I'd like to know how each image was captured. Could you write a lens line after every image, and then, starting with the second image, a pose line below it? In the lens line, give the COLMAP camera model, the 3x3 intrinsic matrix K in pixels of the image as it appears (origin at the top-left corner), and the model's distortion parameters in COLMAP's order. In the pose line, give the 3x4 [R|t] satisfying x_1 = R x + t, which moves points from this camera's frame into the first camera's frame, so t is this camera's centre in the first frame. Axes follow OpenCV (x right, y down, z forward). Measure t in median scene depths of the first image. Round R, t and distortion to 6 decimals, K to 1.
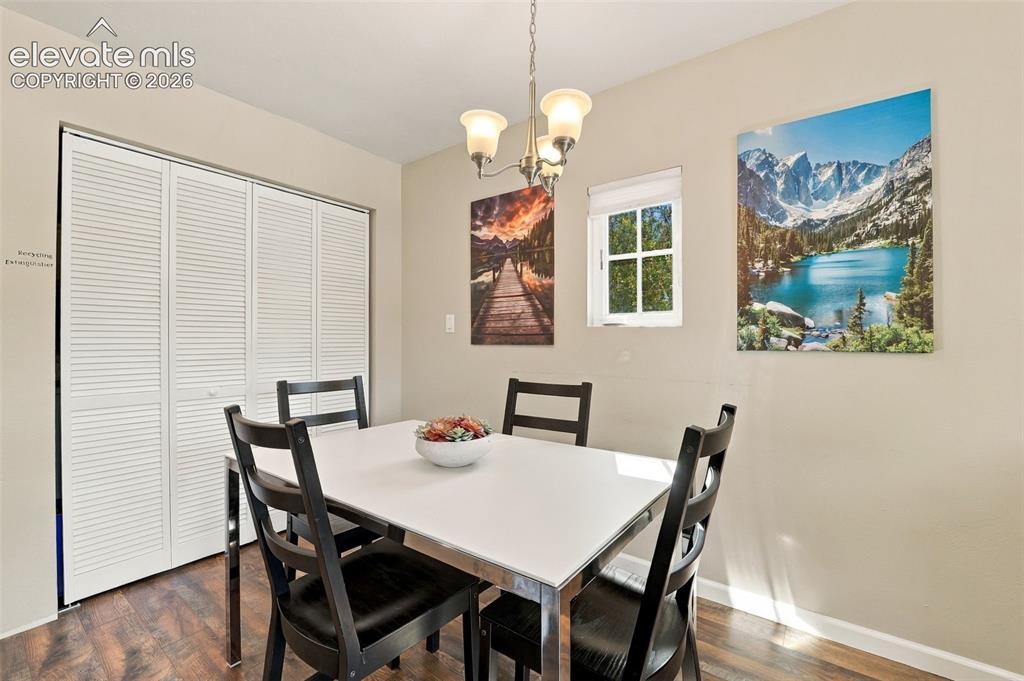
lens RADIAL K [[424.3, 0, 513.8], [0, 424.3, 342.8], [0, 0, 1]] dist [-0.014618, -0.000612]
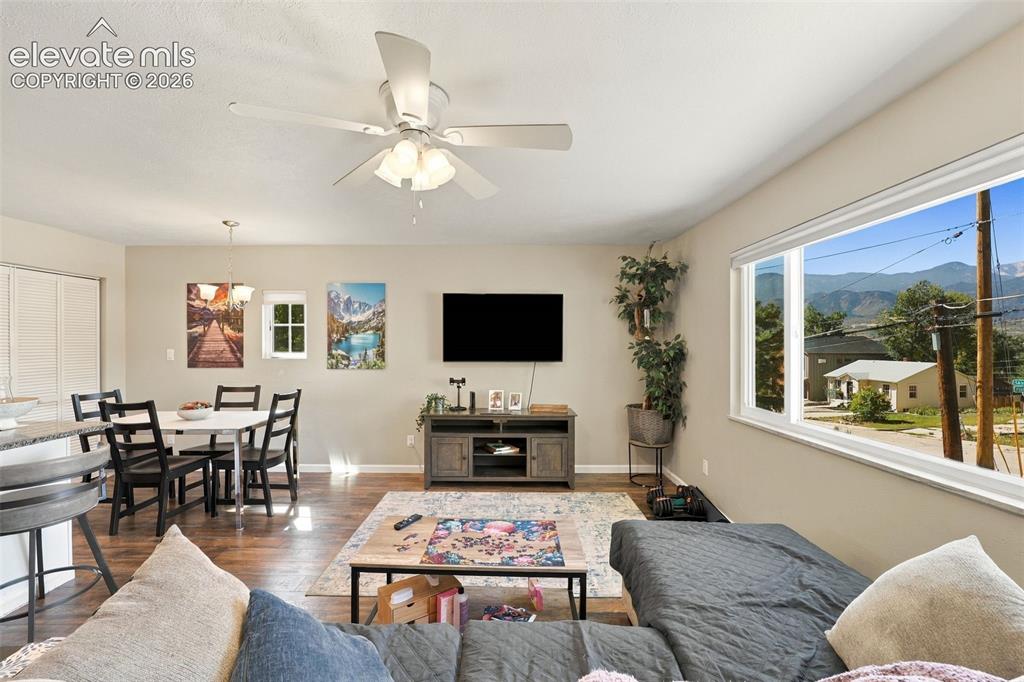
lens RADIAL K [[424.3, 0, 515.0], [0, 424.3, 342.1], [0, 0, 1]] dist [-0.014618, -0.000612]
pose [[0.802572, -0.001317, 0.596553, -0.066101], [0.005507, 0.999971, -0.005201, -0.104704], [-0.596529, 0.007459, 0.802557, -1.436069]]
